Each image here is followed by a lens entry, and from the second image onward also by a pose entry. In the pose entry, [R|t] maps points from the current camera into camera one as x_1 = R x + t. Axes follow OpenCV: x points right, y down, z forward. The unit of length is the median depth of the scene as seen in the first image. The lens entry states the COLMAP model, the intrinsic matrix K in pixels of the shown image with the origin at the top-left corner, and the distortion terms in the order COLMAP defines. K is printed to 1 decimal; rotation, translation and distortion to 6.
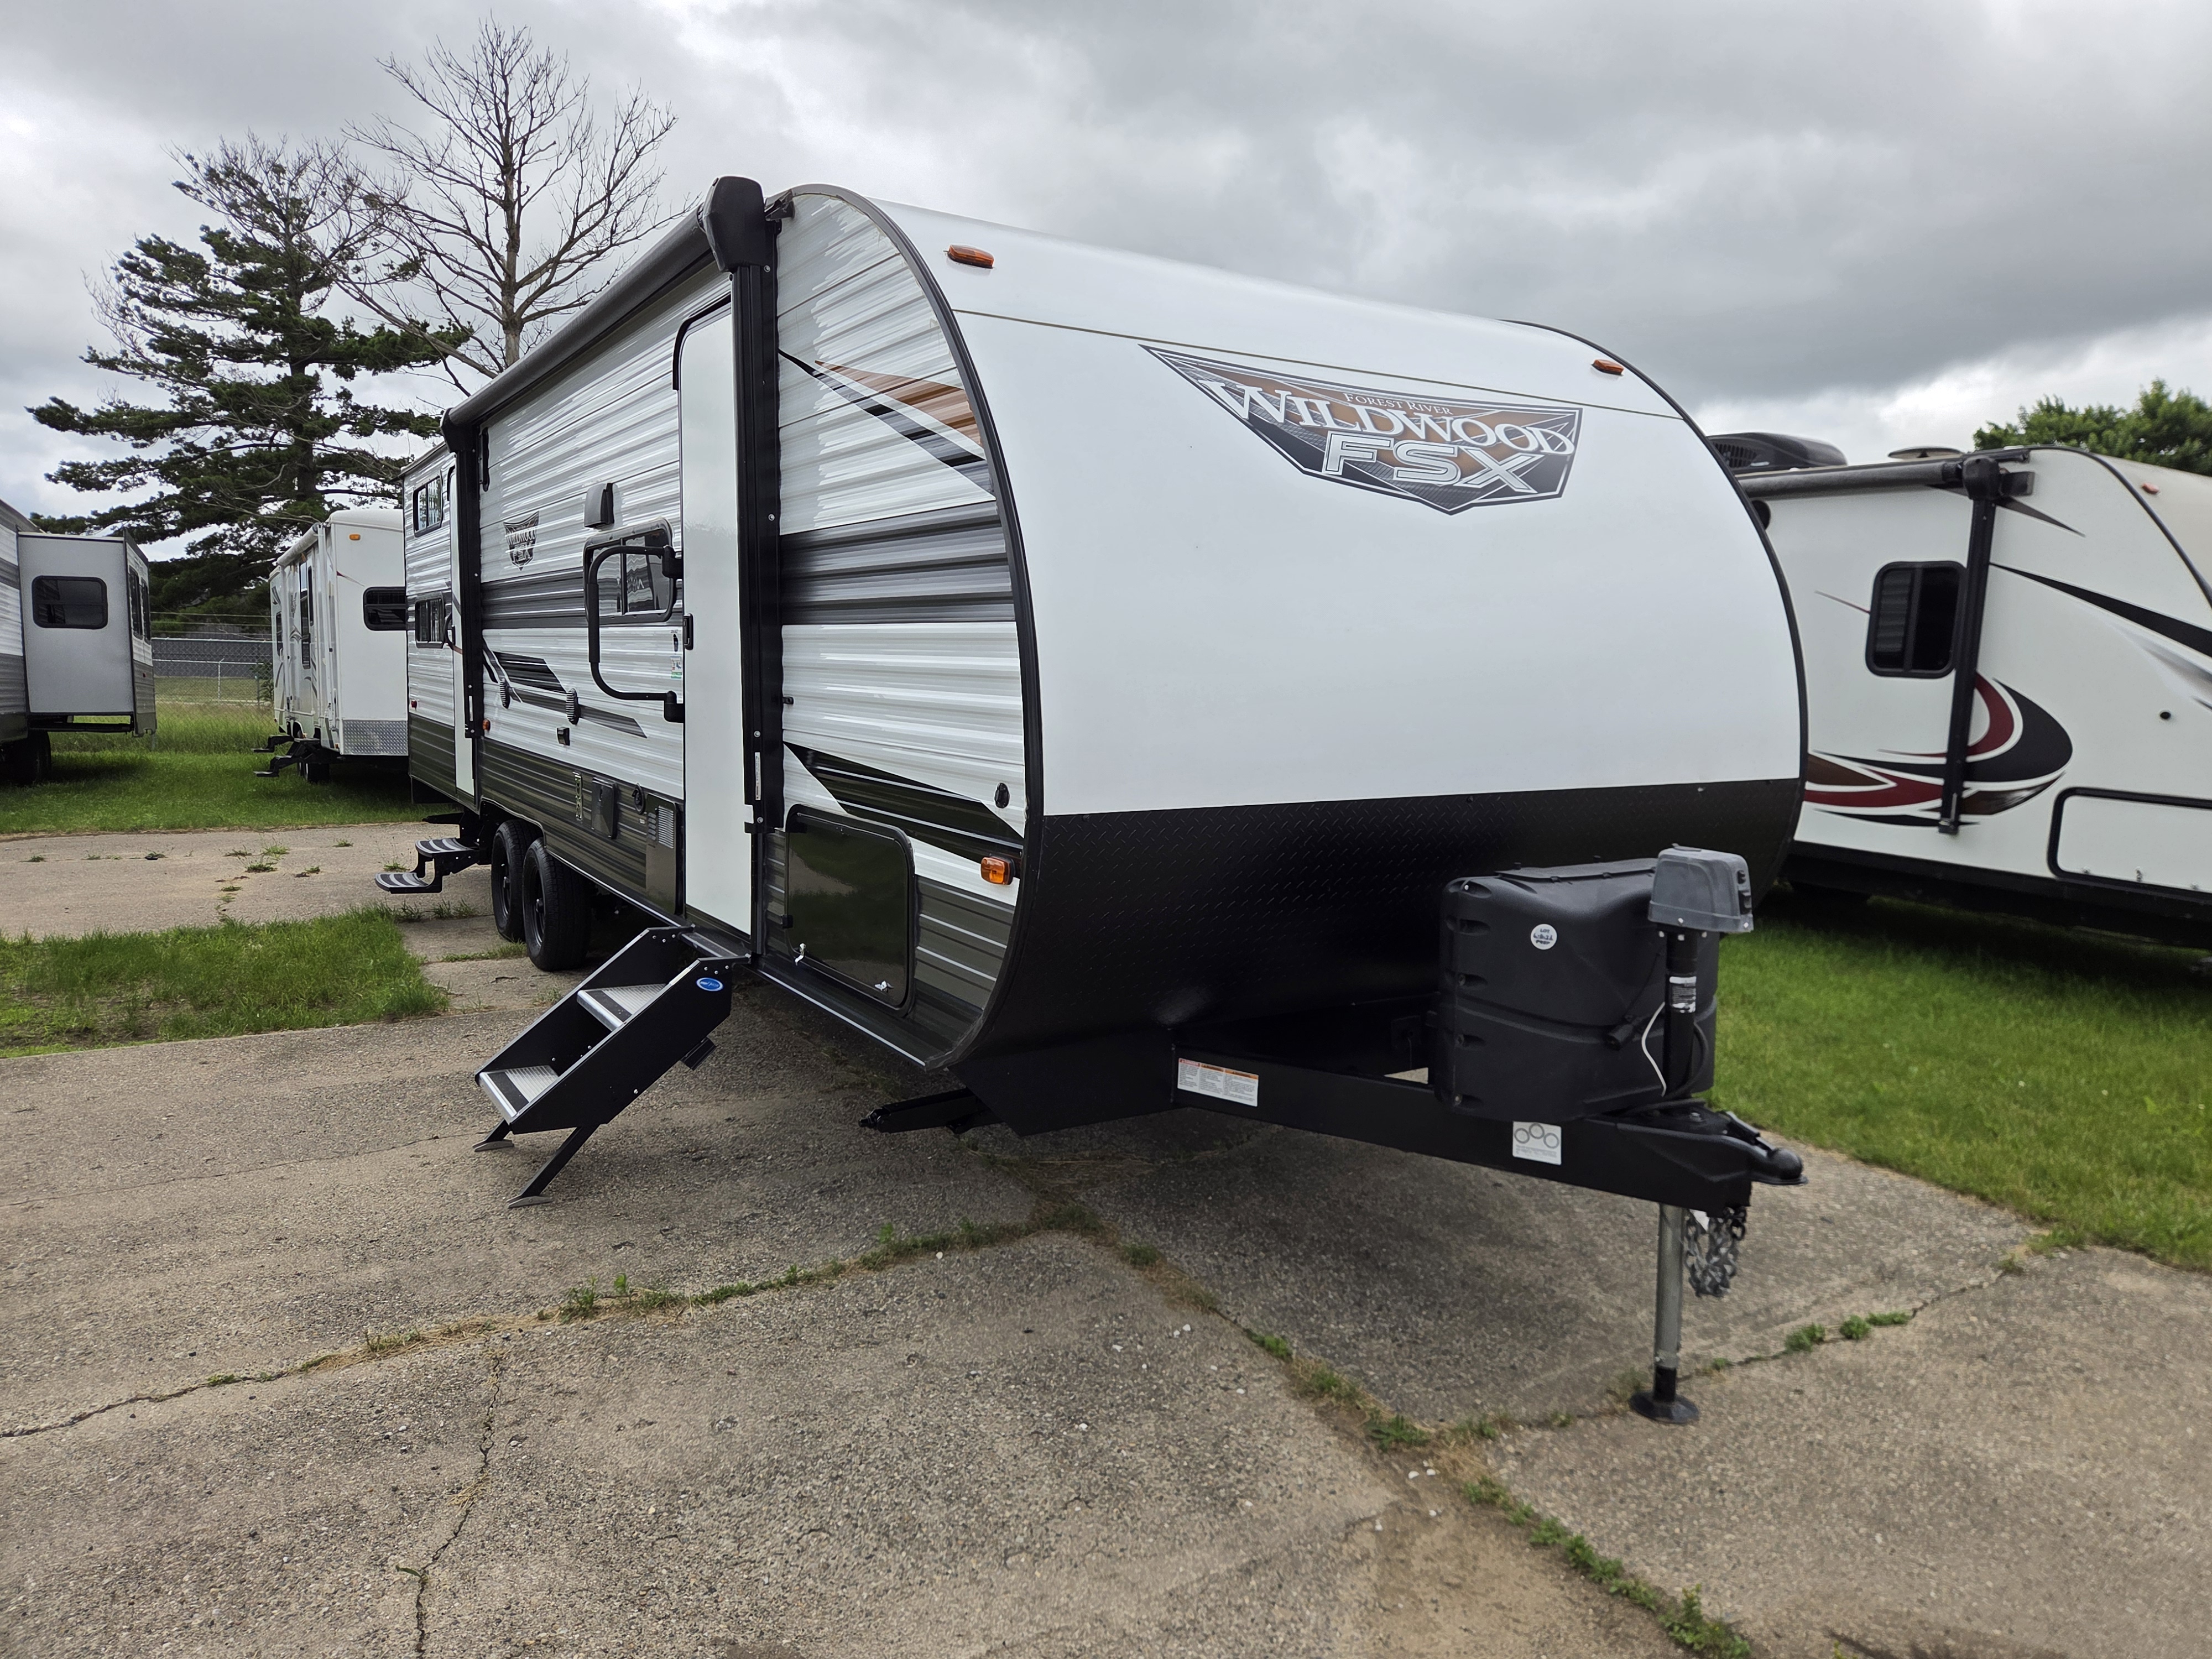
lens RADIAL K [[1500.2, 0, 1107.1], [0, 1500.2, 823.6], [0, 0, 1]] dist [0.020336, -0.000057]
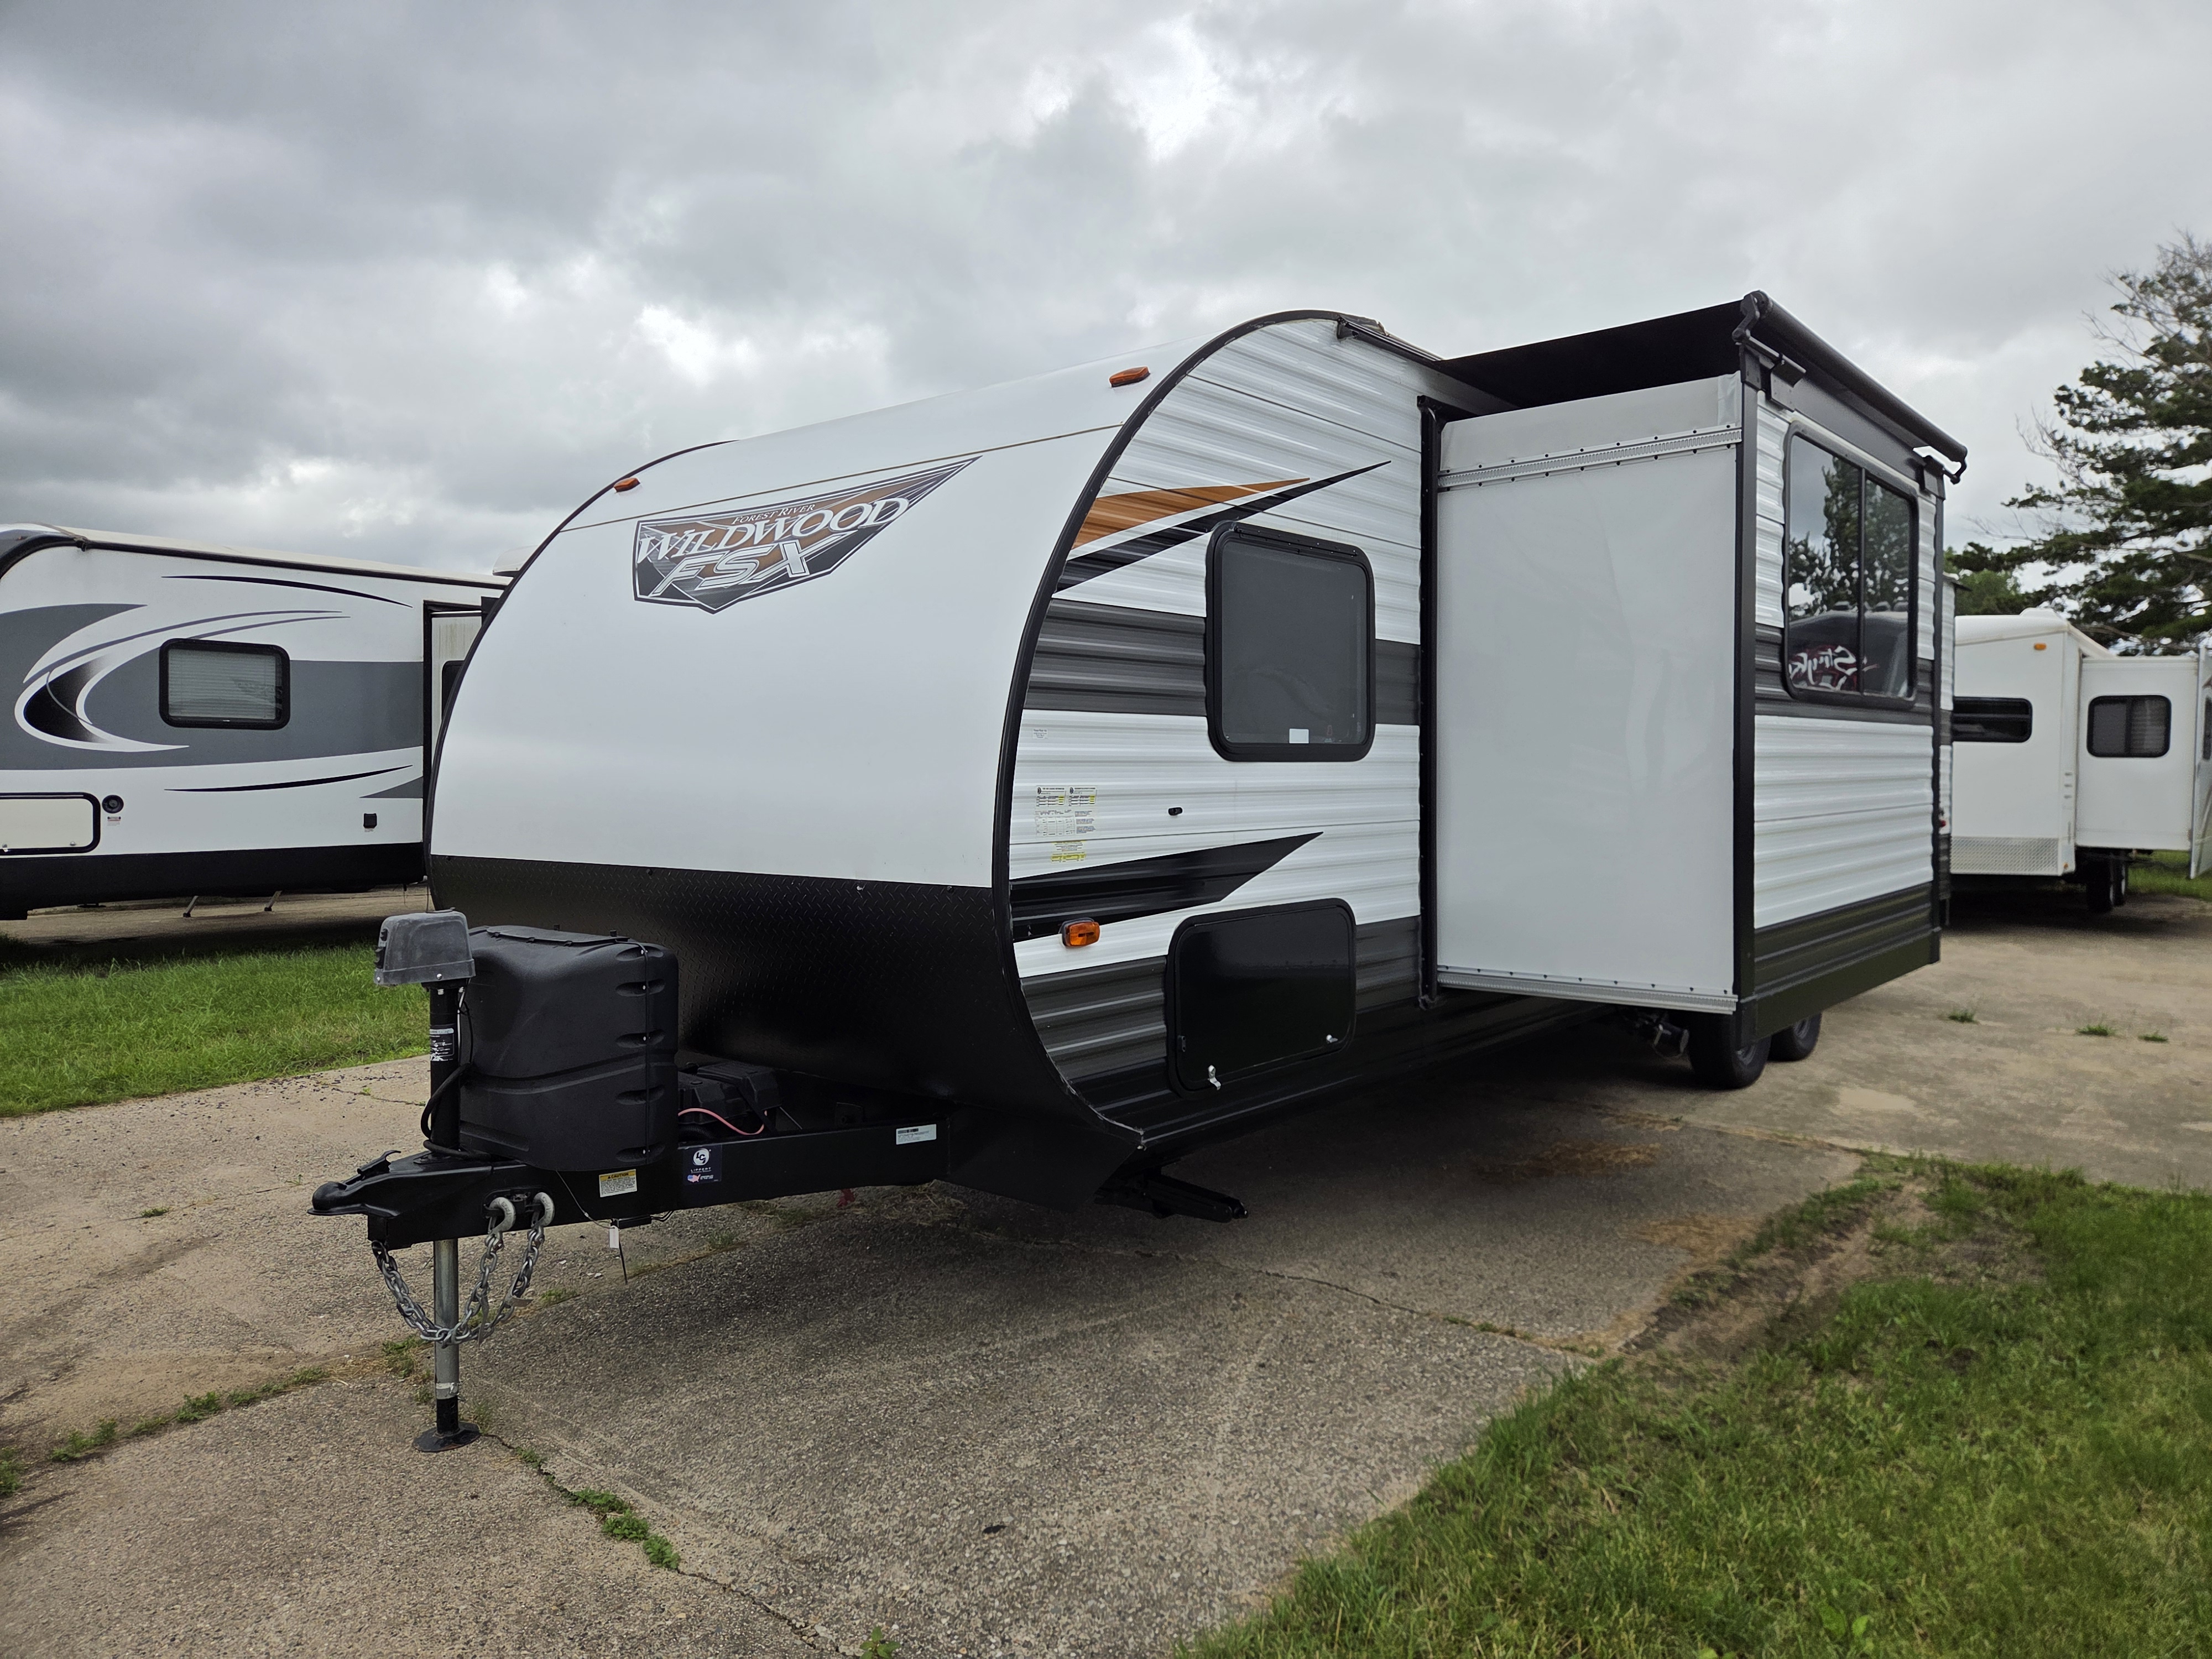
lens RADIAL K [[1484.2, 0, 1098.0], [0, 1484.2, 825.6], [0, 0, 1]] dist [0.078532, -0.069218]
pose [[0.310436, 0.017315, -0.950437, 1.296834], [-0.095223, 0.995371, -0.012969, -0.062361], [0.945813, 0.094530, 0.310648, 0.906167]]
